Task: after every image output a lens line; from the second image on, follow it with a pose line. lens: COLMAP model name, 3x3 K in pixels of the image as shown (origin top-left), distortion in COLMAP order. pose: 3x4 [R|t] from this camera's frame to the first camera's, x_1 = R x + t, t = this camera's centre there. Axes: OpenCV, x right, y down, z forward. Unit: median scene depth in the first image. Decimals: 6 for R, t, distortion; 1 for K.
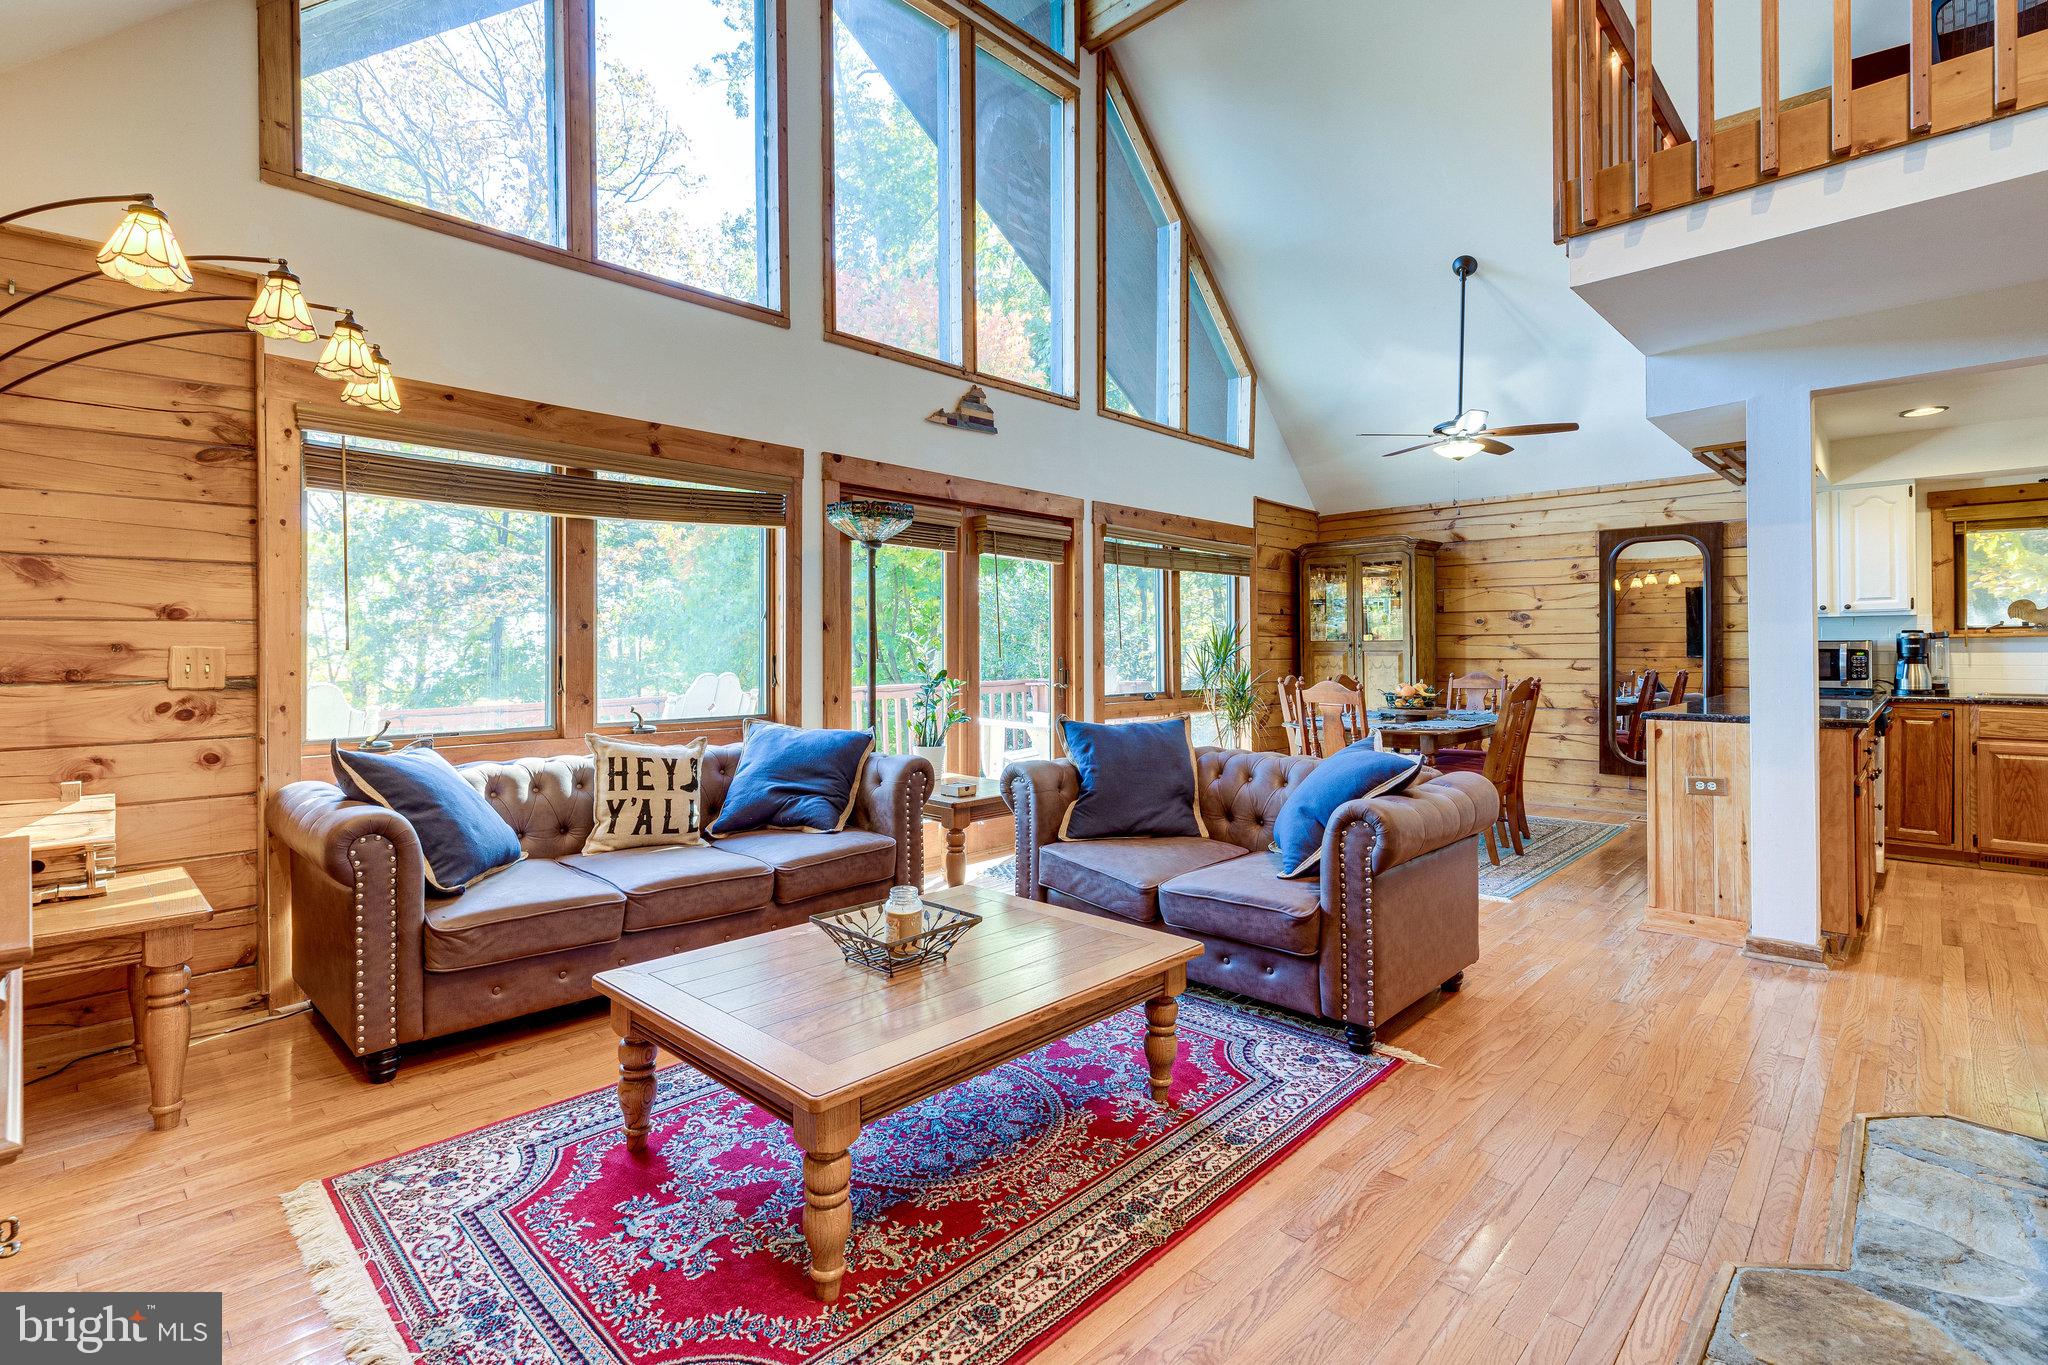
lens RADIAL K [[942.2, 0, 1015.6], [0, 942.2, 648.3], [0, 0, 1]] dist [-0.000613, 0.000128]
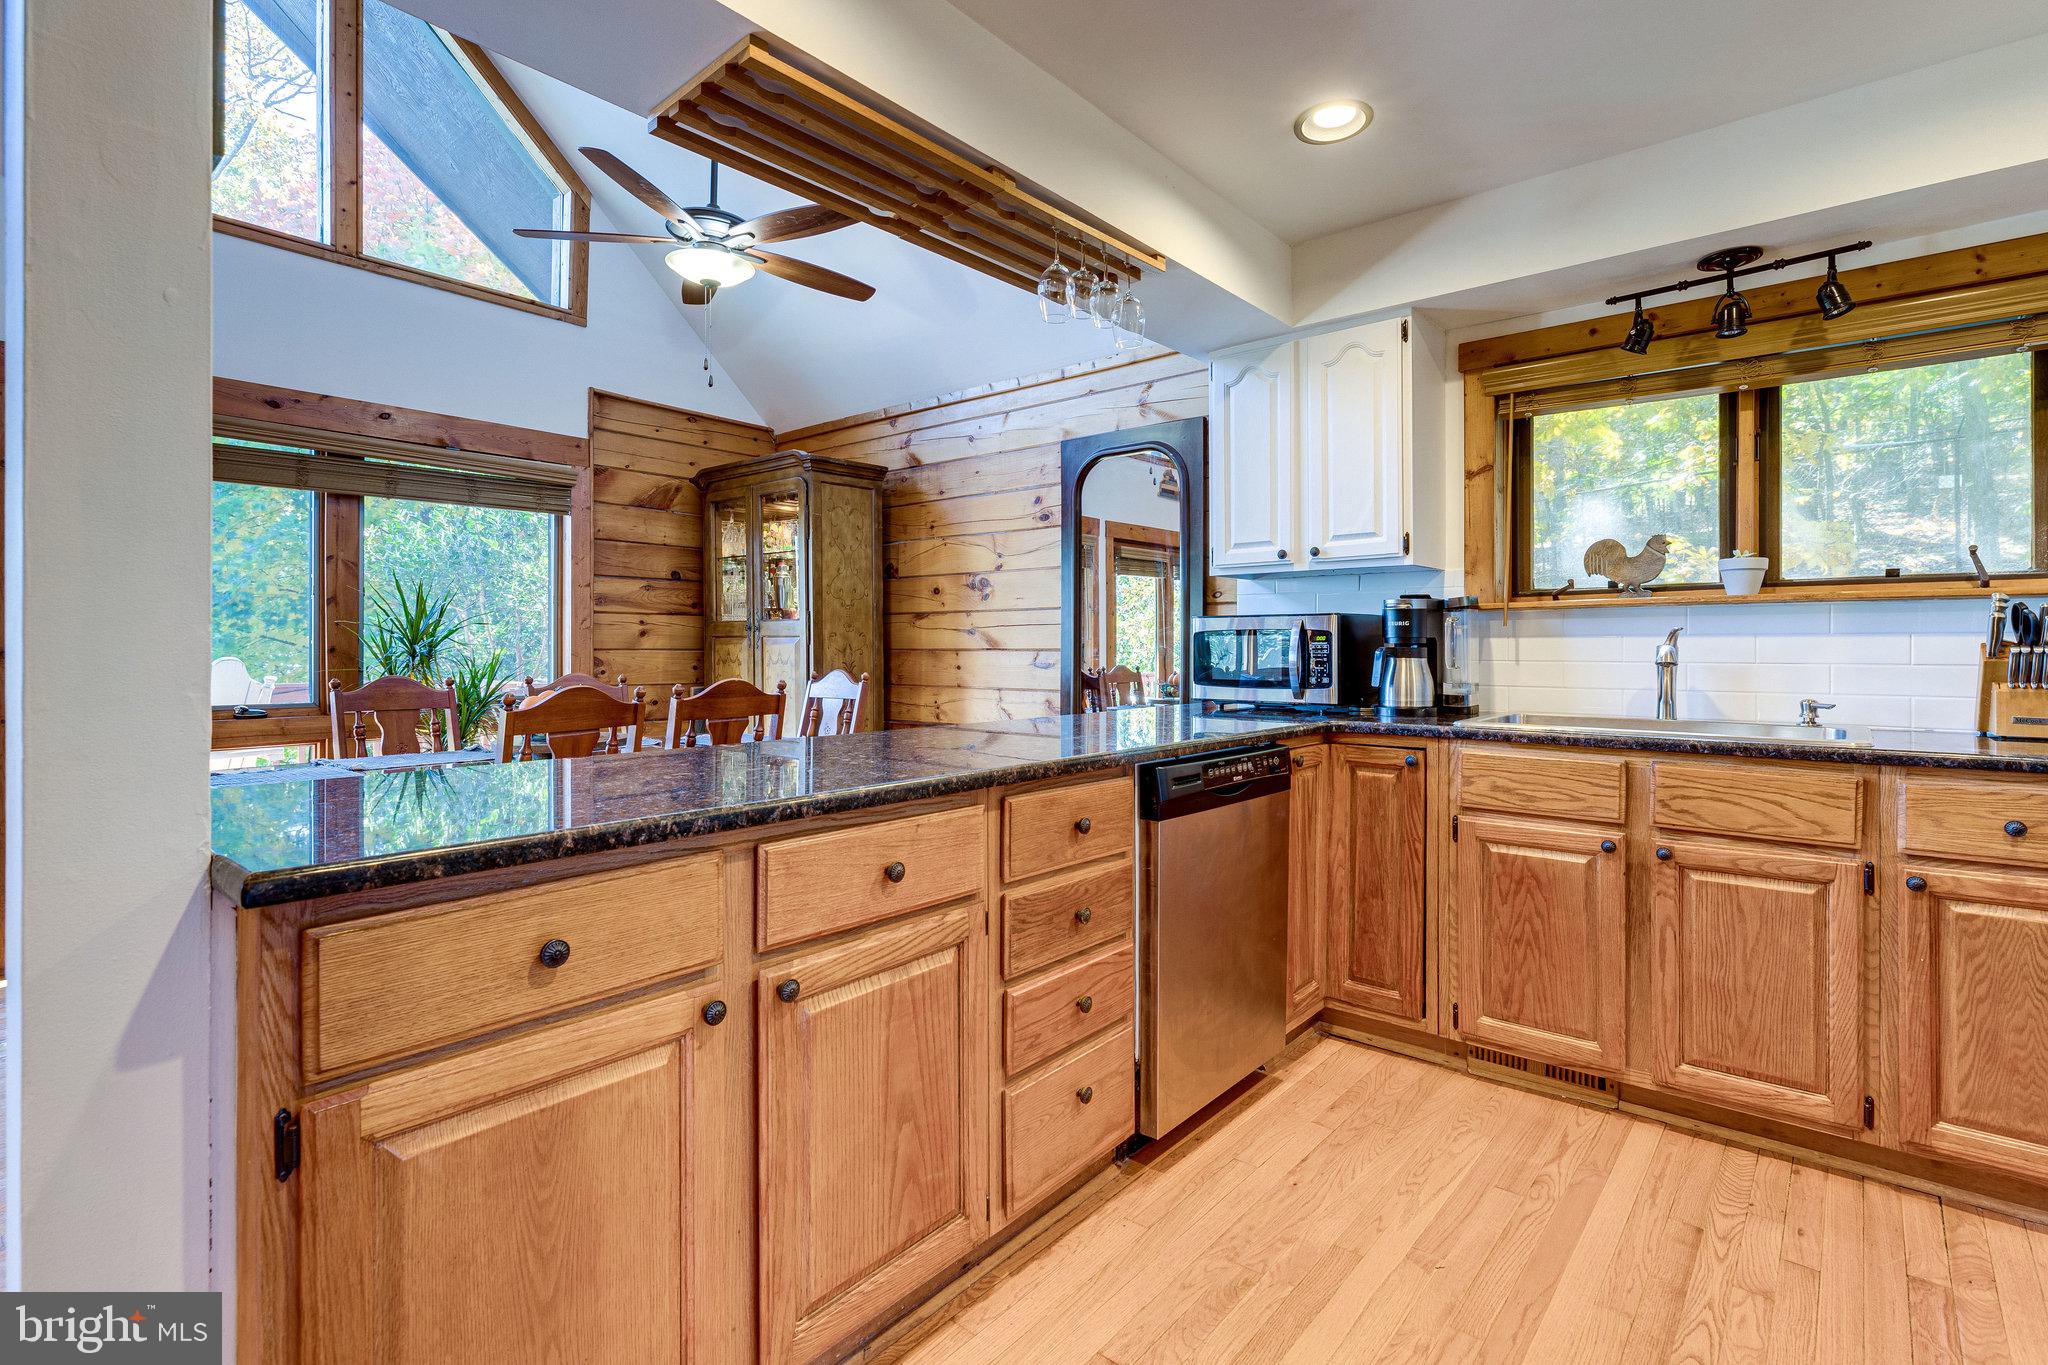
lens RADIAL K [[969.1, 0, 1022.9], [0, 969.1, 649.0], [0, 0, 1]] dist [0.000098, -0.000004]
pose [[0.998061, 0.008437, 0.061663, 0.655797], [-0.008614, 0.999960, 0.002602, 0.010915], [-0.061639, -0.003128, 0.998094, 0.438731]]
